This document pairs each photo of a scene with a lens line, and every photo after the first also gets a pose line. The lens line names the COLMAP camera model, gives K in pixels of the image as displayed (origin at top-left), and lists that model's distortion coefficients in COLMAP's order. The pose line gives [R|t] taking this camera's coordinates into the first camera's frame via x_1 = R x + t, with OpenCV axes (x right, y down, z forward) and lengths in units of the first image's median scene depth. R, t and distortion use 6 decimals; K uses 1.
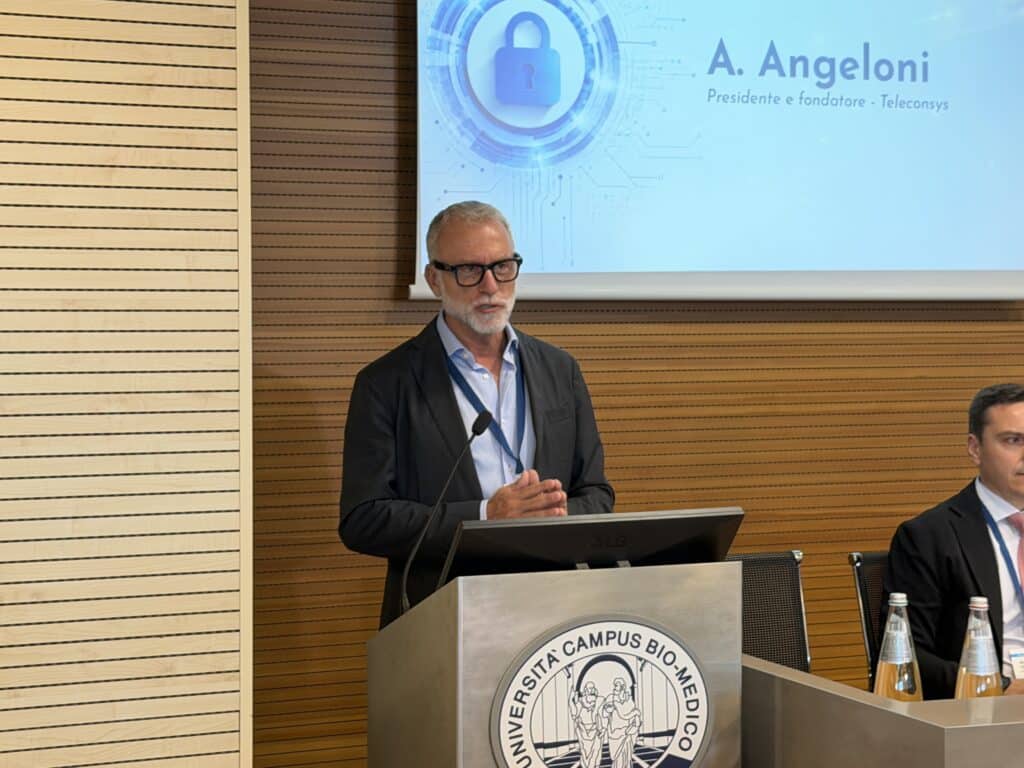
lens RADIAL K [[2344.4, 0, 511.2], [0, 2344.4, 383.3], [0, 0, 1]] dist [0.450880, -4.795890]
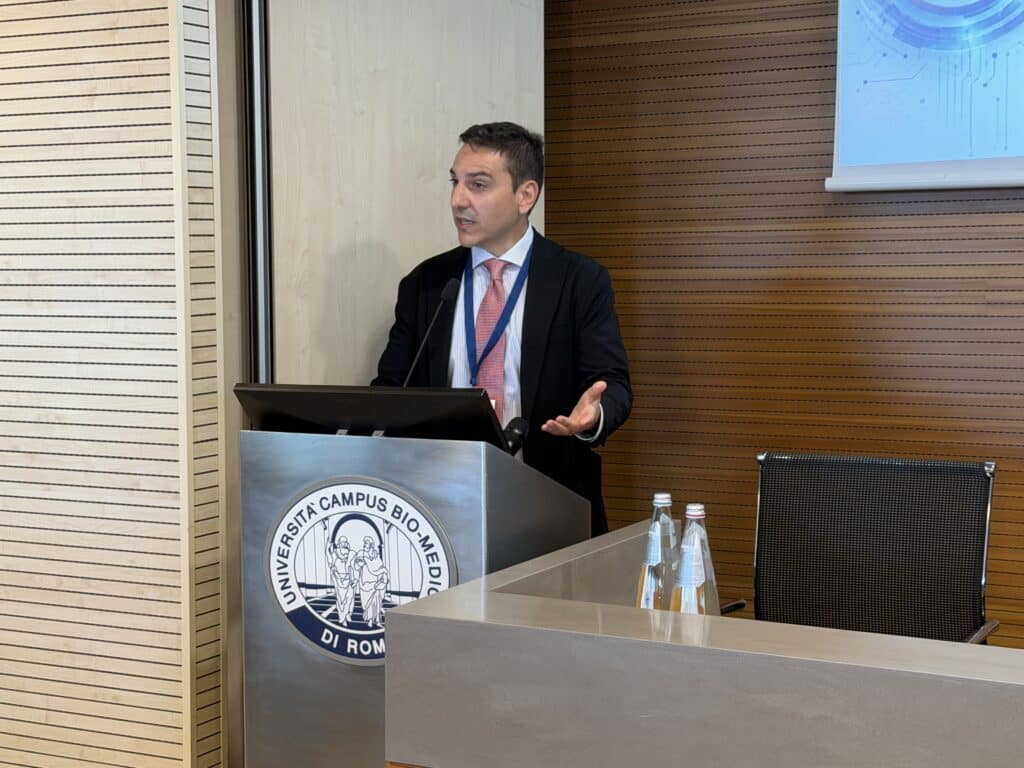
lens RADIAL K [[2108.2, 0, 510.4], [0, 2108.2, 384.0], [0, 0, 1]] dist [0.235970, -0.088830]
pose [[0.538079, 0.052358, -0.841267, 0.903661], [-0.015985, 0.998523, 0.051920, 0.002397], [0.842743, -0.014489, 0.538121, 0.530319]]
